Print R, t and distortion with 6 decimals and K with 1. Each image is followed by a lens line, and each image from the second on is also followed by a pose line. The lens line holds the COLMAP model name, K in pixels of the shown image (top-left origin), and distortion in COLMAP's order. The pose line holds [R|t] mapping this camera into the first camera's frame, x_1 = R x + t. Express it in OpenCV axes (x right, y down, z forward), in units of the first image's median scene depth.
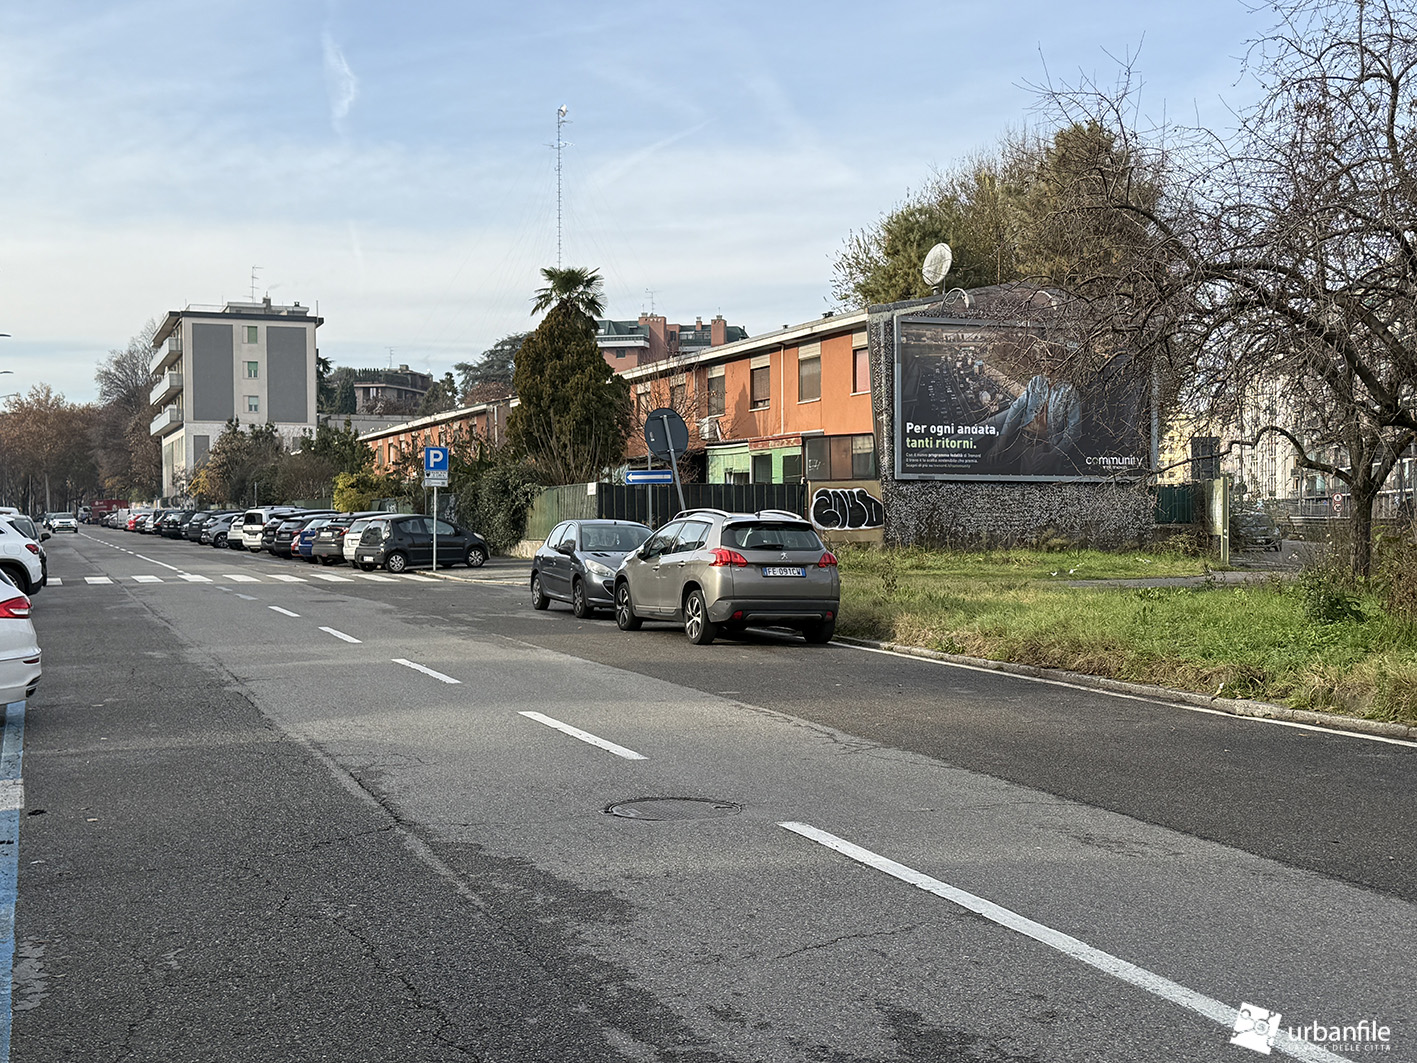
lens RADIAL K [[1849.9, 0, 708.5], [0, 1849.9, 531.5], [0, 0, 1]] dist [-0.004404, -0.020235]
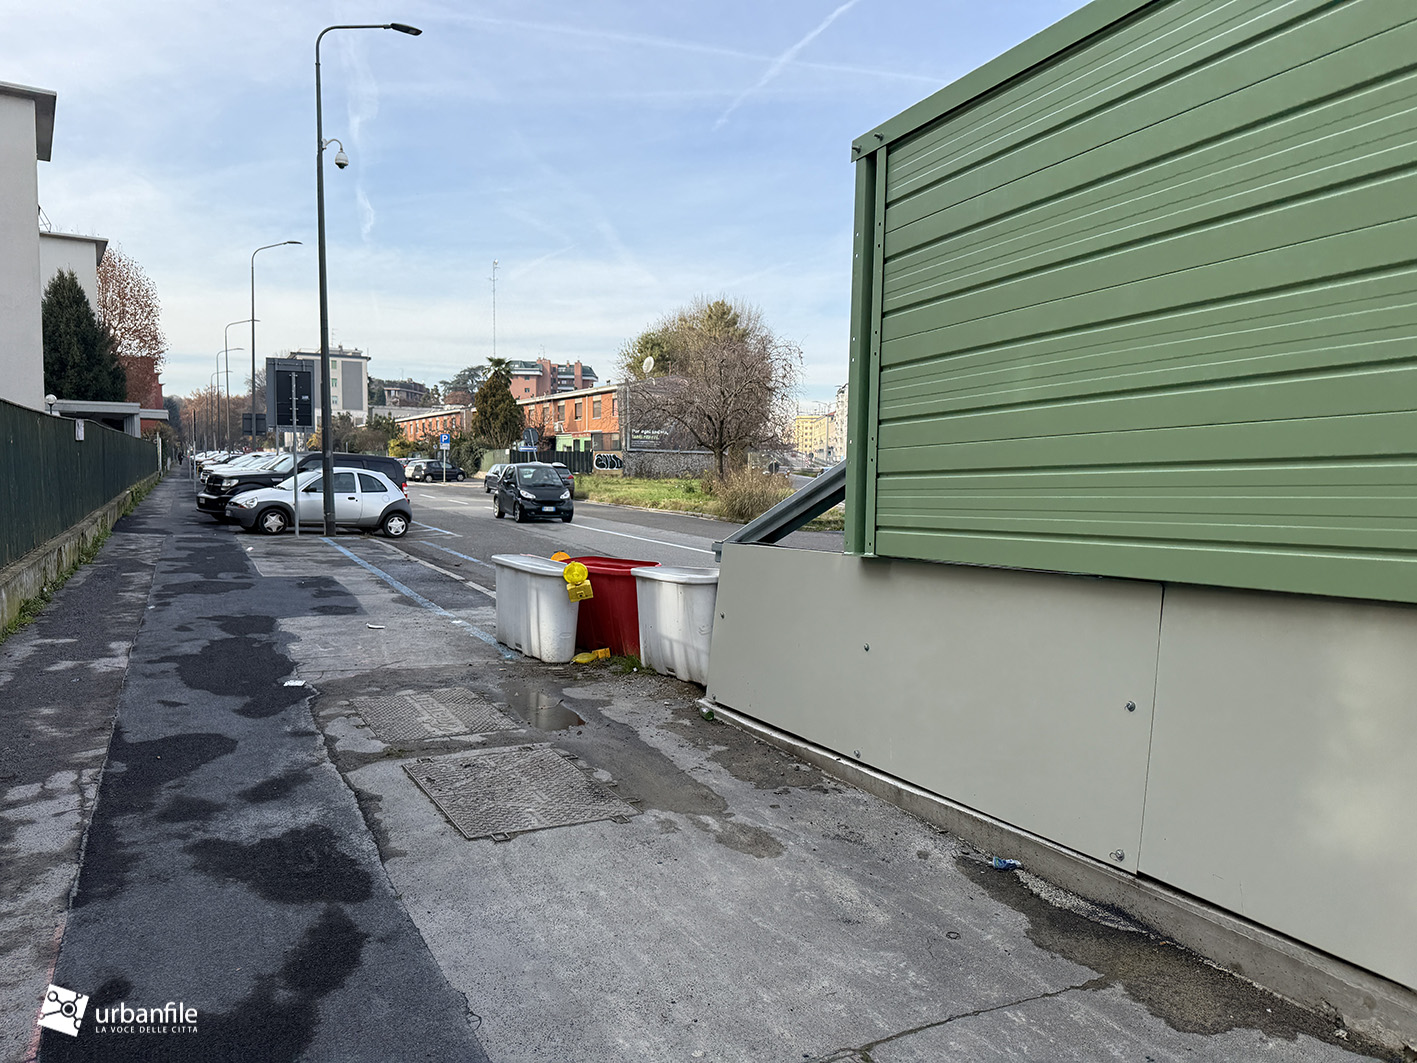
lens RADIAL K [[990.5, 0, 708.5], [0, 990.5, 531.5], [0, 0, 1]] dist [0.124237, 0.001135]
pose [[0.991337, 0.010335, 0.130932, 0.026892], [-0.018184, 0.998098, 0.058897, 0.000797], [-0.130075, -0.060768, 0.989640, -0.327752]]
